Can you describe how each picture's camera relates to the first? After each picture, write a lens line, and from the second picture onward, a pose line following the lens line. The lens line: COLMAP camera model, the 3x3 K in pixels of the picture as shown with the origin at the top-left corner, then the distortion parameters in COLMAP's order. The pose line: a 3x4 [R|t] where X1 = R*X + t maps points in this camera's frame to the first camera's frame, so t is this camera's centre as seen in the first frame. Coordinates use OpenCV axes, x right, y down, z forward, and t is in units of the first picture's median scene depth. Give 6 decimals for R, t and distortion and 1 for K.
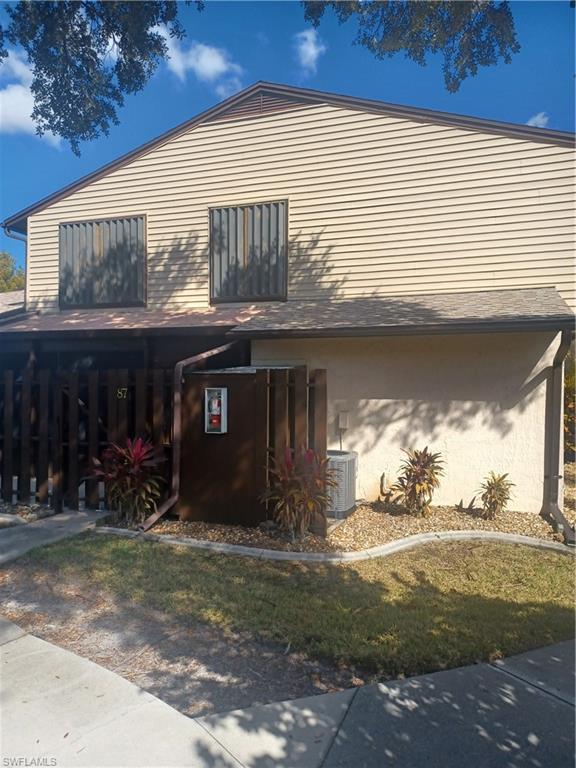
lens RADIAL K [[574.2, 0, 288.0], [0, 574.2, 384.0], [0, 0, 1]] dist [0.023578, -0.001631]
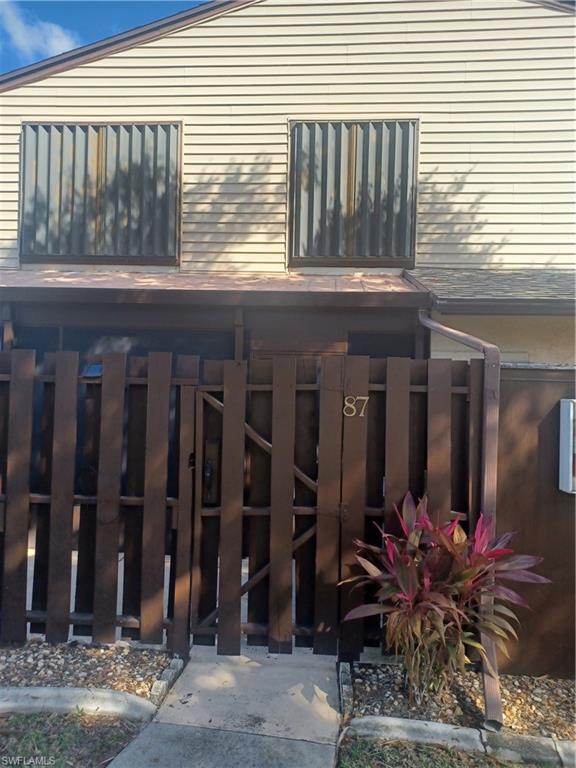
lens RADIAL K [[574.2, 0, 288.0], [0, 574.2, 384.0], [0, 0, 1]] dist [0.023578, -0.001631]
pose [[0.965427, 0.019761, 0.259923, -0.306801], [-0.017954, 0.999795, -0.009325, 0.001761], [-0.260054, 0.004336, 0.965584, 0.363764]]
